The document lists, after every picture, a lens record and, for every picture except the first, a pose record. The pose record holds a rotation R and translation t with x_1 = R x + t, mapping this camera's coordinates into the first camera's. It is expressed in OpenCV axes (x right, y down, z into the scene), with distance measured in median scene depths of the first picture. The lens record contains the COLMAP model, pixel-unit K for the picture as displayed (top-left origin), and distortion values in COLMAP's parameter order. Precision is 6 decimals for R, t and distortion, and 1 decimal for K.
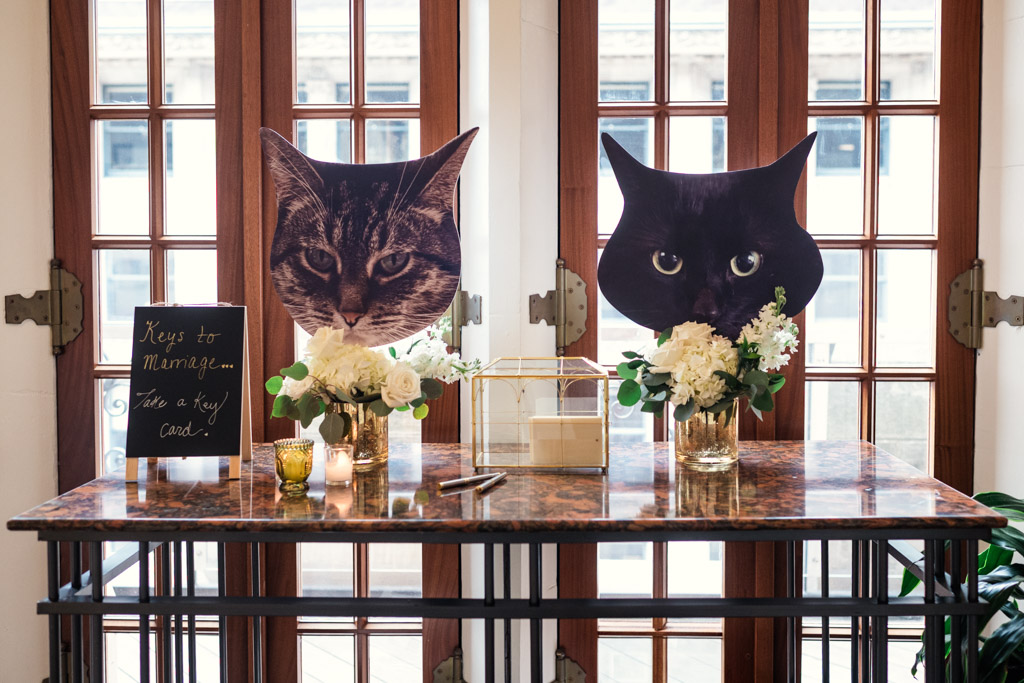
lens RADIAL K [[977.0, 0, 512.0], [0, 977.0, 341.5], [0, 0, 1]] dist [-0.013235, 0.014933]
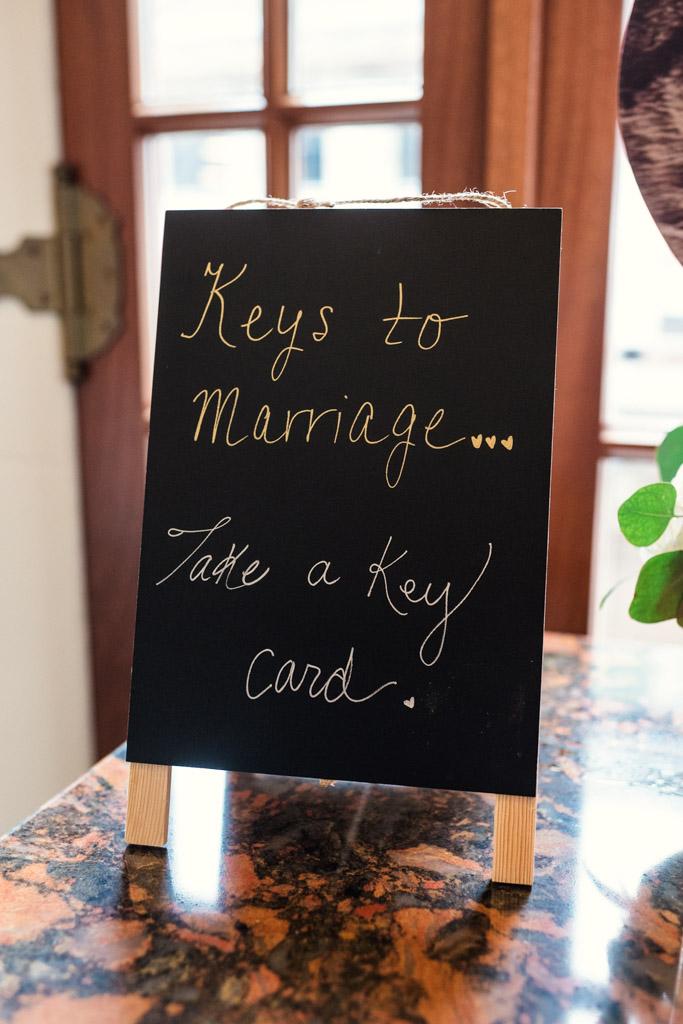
lens RADIAL K [[977.0, 0, 343.8], [0, 977.0, 496.8], [0, 0, 1]] dist [-0.013235, 0.014933]
pose [[0.950400, 0.059858, -0.305217, -0.249573], [-0.020838, 0.991356, 0.129533, 0.007217], [0.310332, -0.116748, 0.943432, 0.743057]]
